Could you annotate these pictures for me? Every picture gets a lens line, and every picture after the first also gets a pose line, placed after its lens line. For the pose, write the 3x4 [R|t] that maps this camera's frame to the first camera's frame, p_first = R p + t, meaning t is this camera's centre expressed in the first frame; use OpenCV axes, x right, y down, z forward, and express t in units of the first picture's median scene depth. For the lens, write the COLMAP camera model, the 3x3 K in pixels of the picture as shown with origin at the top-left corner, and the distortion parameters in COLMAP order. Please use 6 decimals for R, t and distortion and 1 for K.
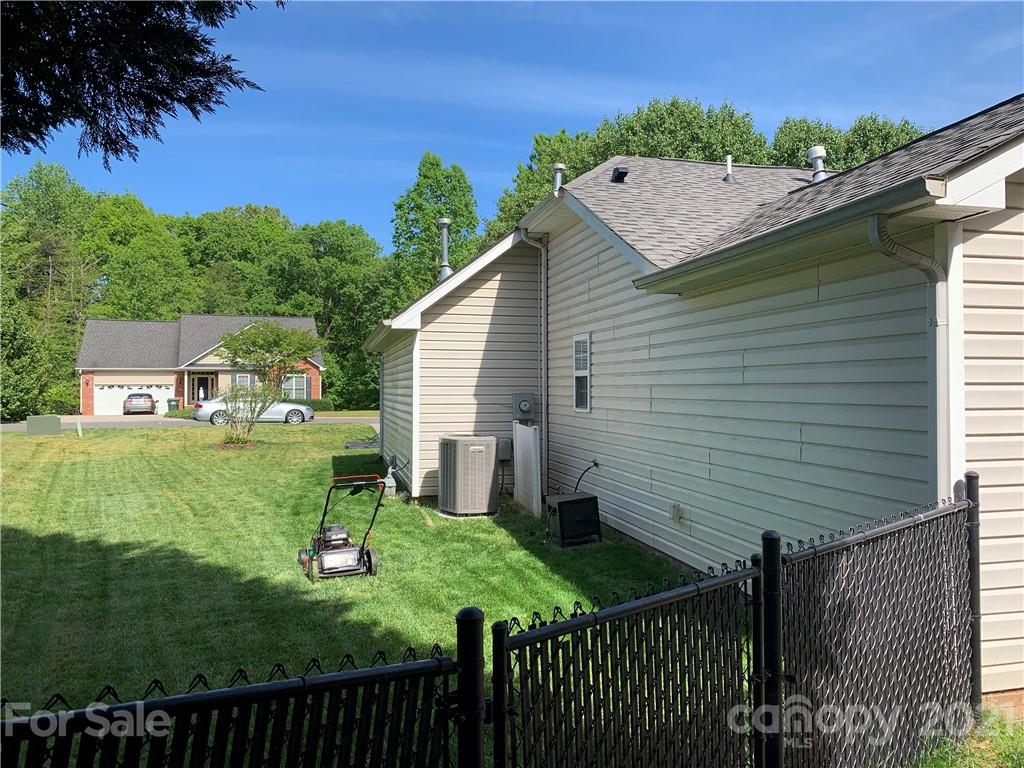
lens RADIAL K [[787.3, 0, 512.2], [0, 787.3, 387.4], [0, 0, 1]] dist [0.041672, -0.039598]
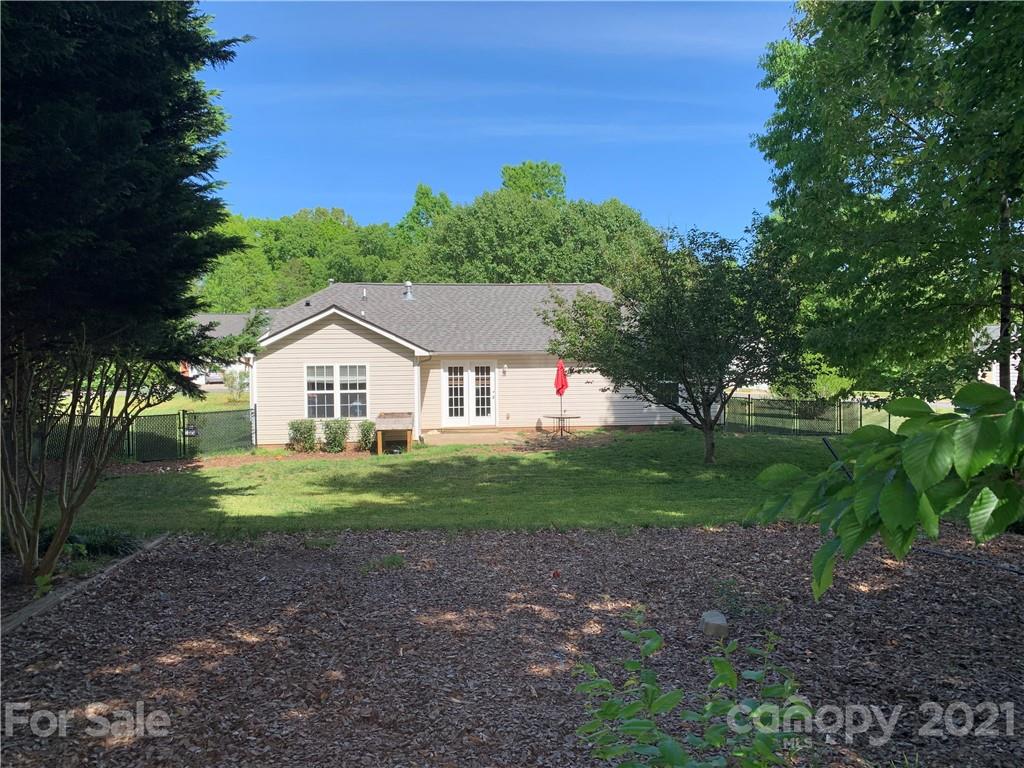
lens RADIAL K [[787.3, 0, 513.1], [0, 787.3, 380.3], [0, 0, 1]] dist [0.041672, -0.039598]
pose [[0.992253, -0.006141, -0.124085, 0.127882], [0.010009, 0.999482, 0.030570, -0.004880], [0.123833, -0.031576, 0.991801, -0.187327]]
